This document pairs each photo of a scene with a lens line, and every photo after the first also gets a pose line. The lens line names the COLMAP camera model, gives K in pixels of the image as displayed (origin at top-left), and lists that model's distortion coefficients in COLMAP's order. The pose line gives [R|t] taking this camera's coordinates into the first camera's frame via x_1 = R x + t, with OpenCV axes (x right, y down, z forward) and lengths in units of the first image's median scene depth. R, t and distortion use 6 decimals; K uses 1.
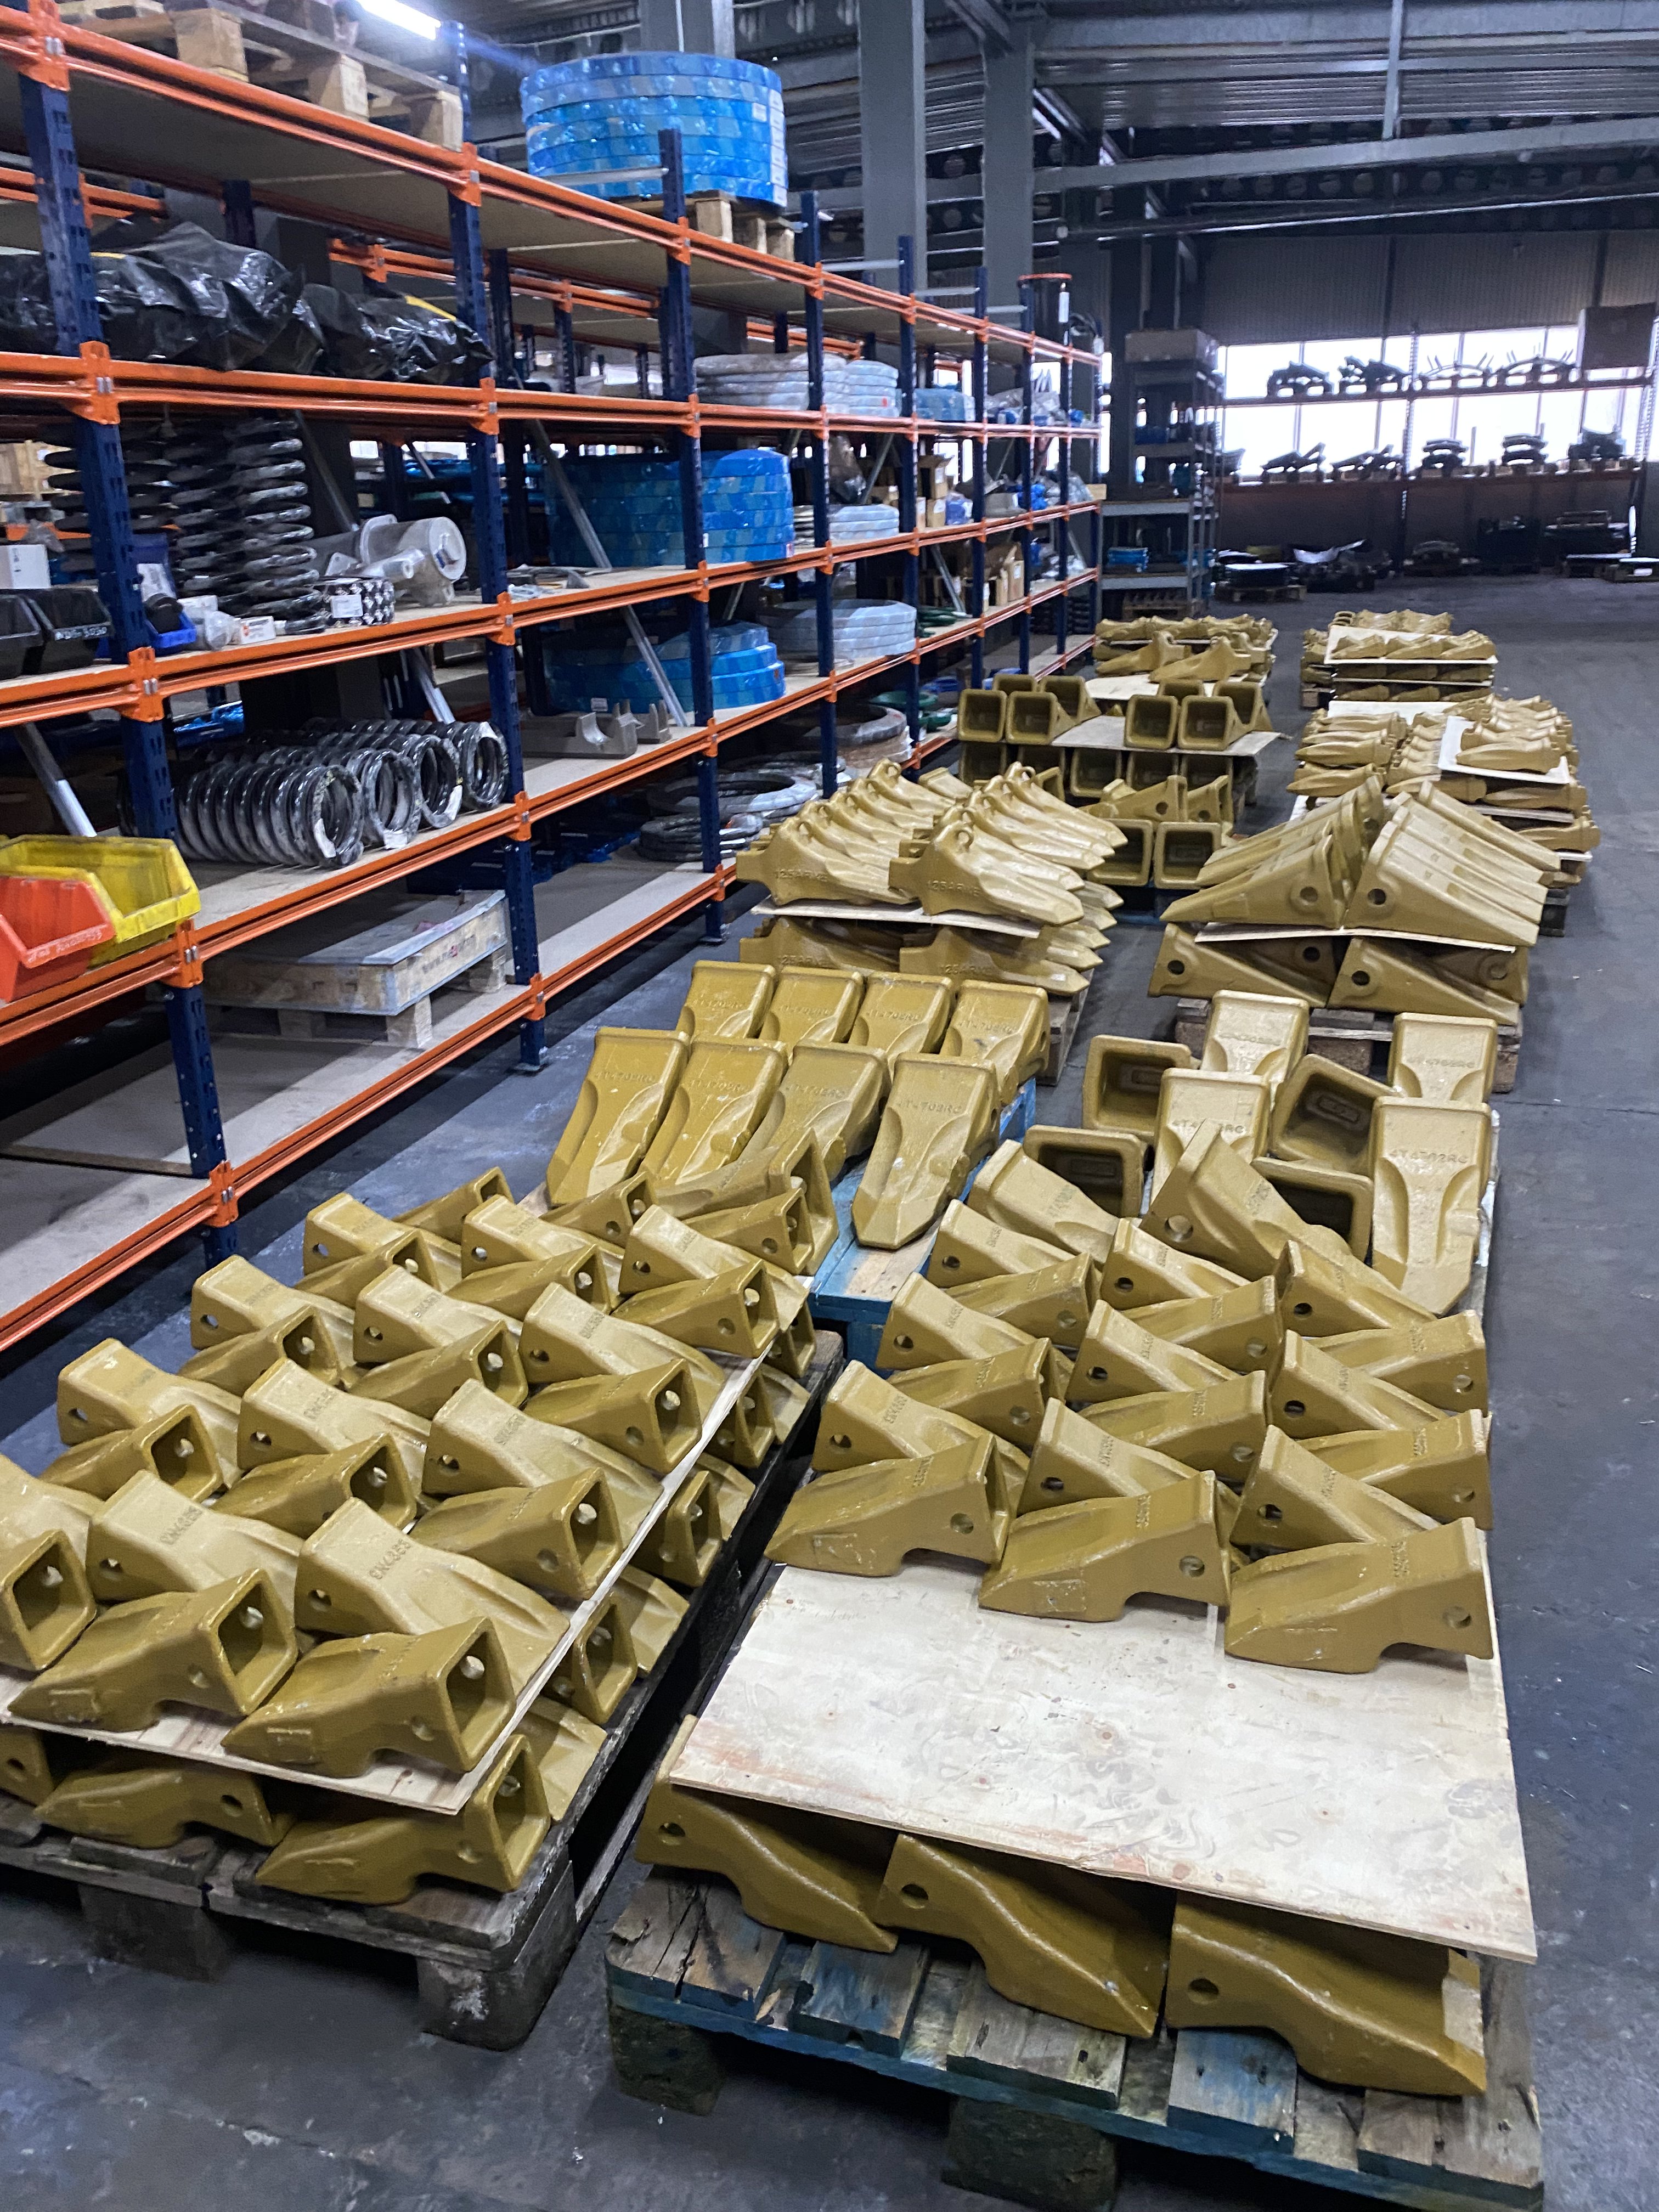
lens RADIAL K [[1684.0, 0, 829.5], [0, 1684.0, 1106.0], [0, 0, 1]] dist [0.003090, -0.008376]
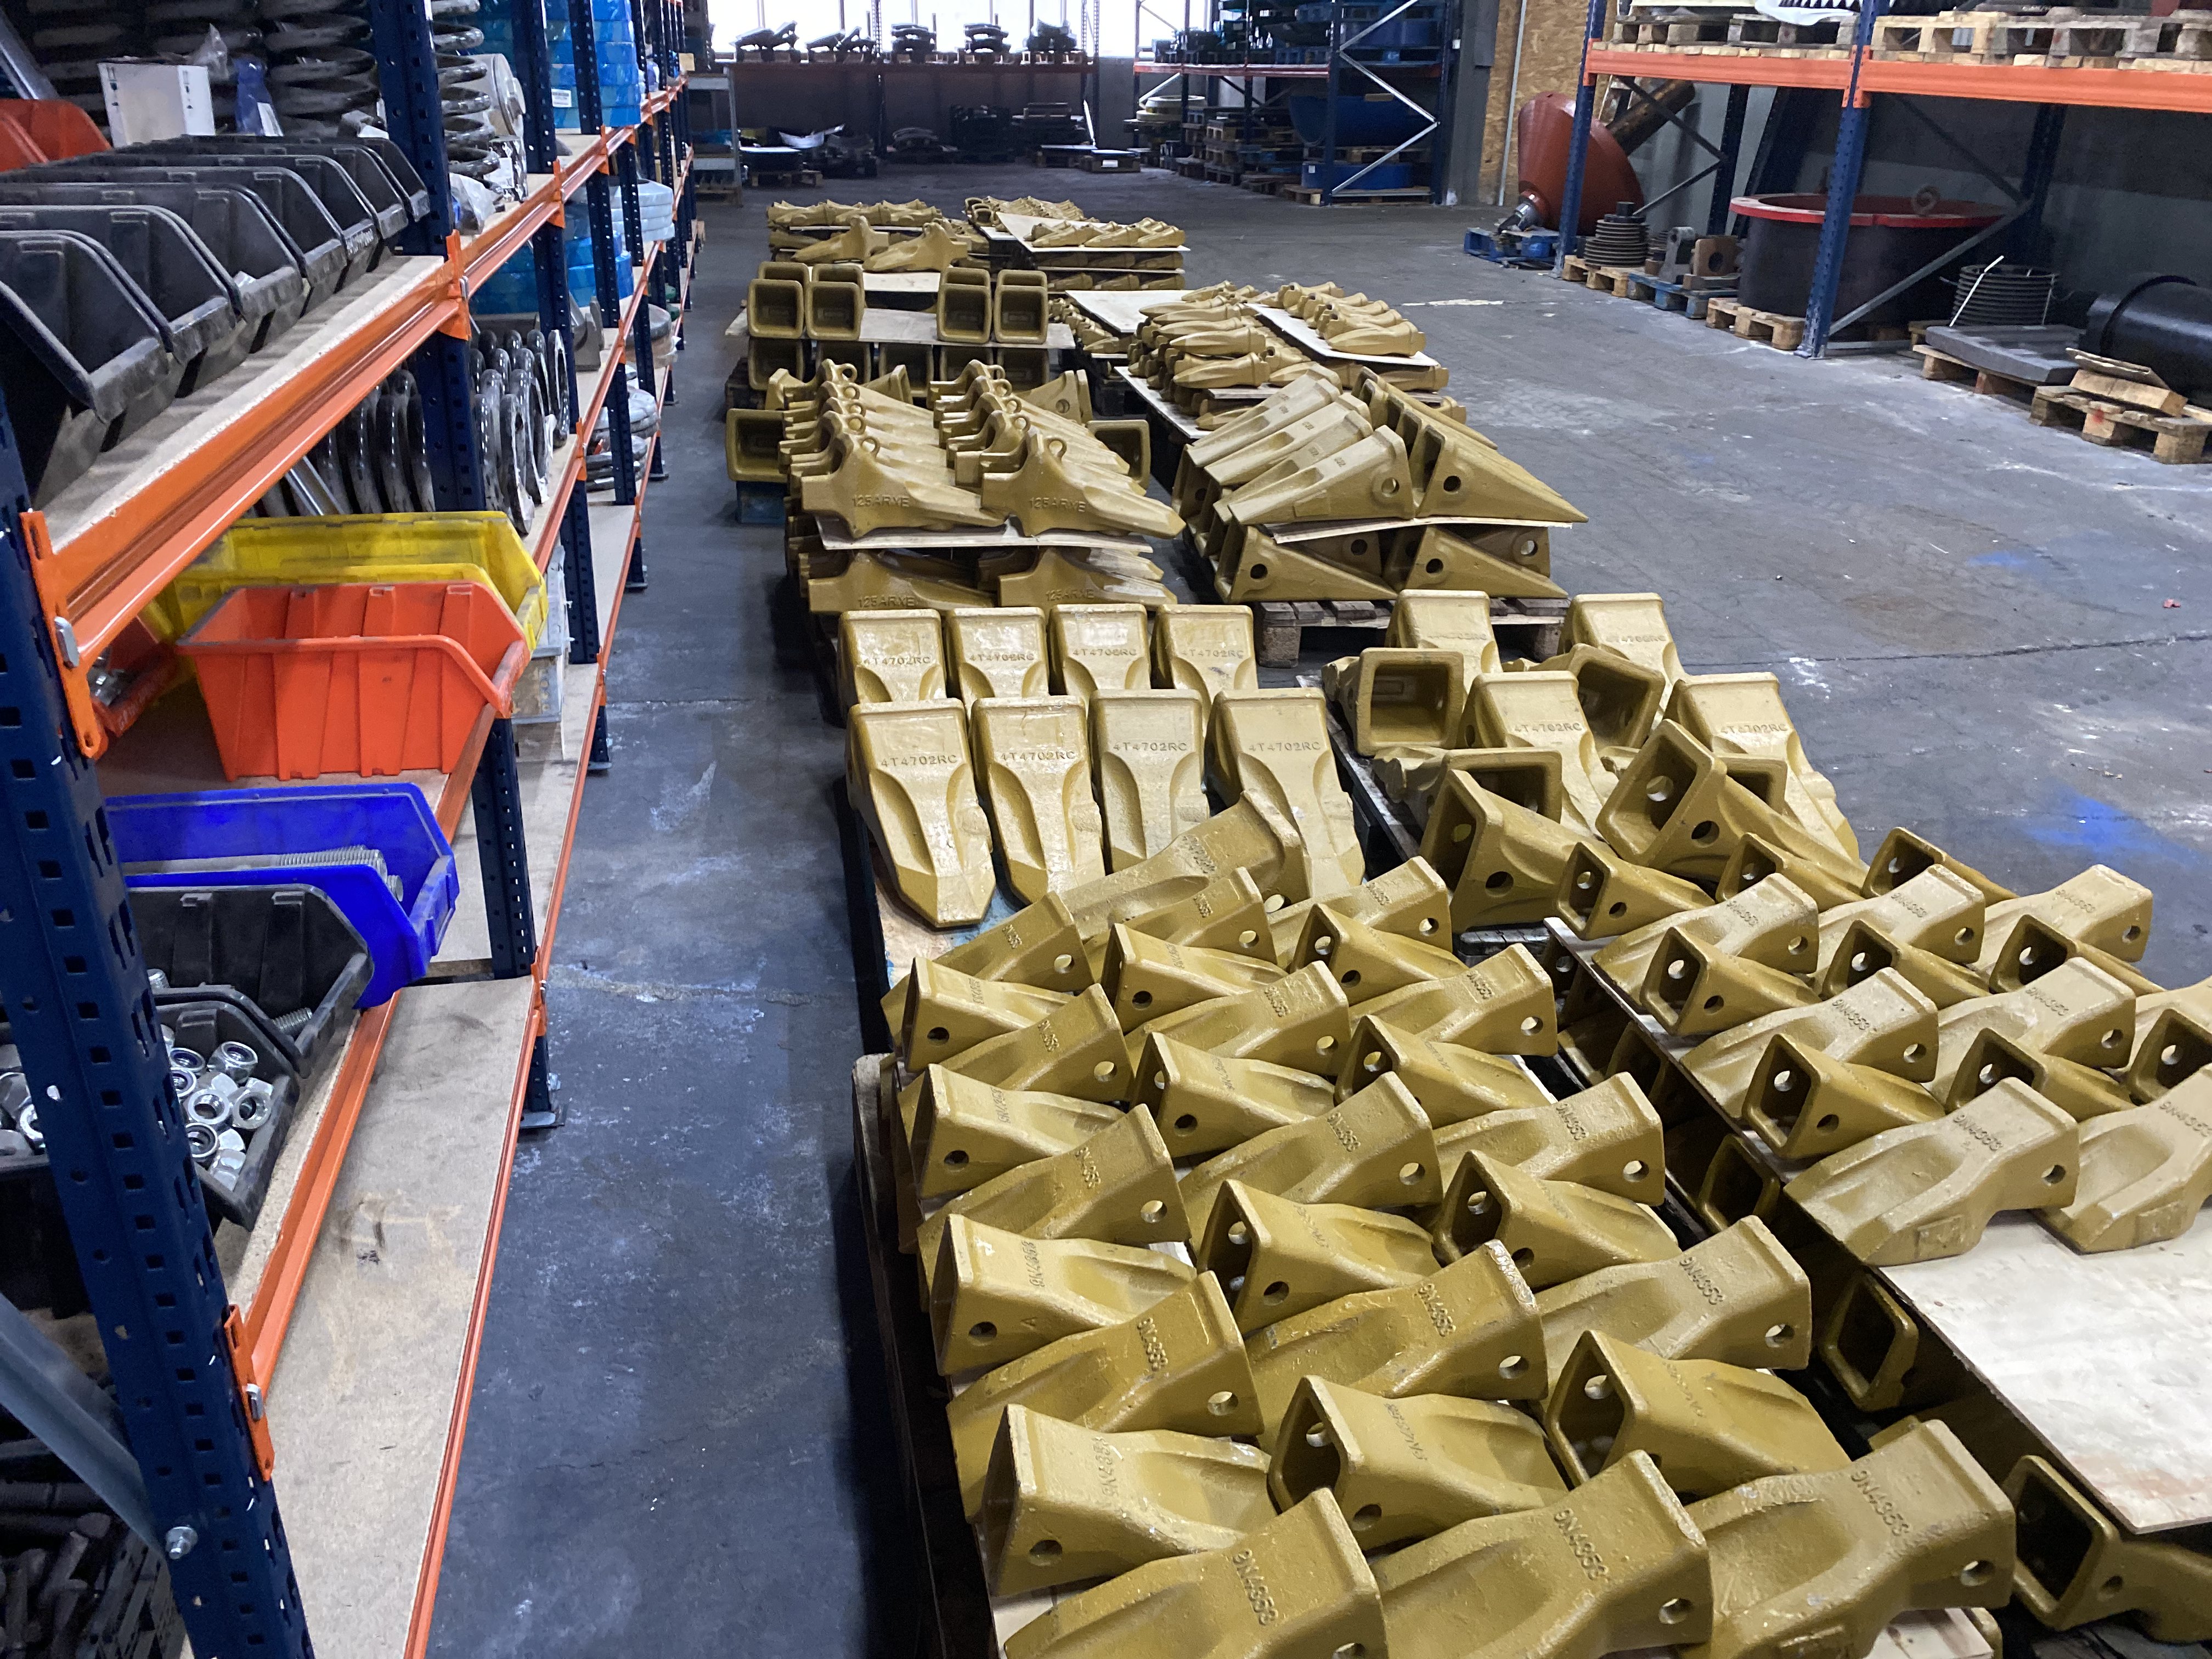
lens RADIAL K [[1702.3, 0, 1106.0], [0, 1702.3, 829.5], [0, 0, 1]] dist [0.044412, -0.166229]
pose [[0.880684, -0.152440, 0.448505, -0.207931], [0.121181, 0.987802, 0.097788, -0.026639], [-0.457941, -0.031770, 0.888415, 0.105202]]
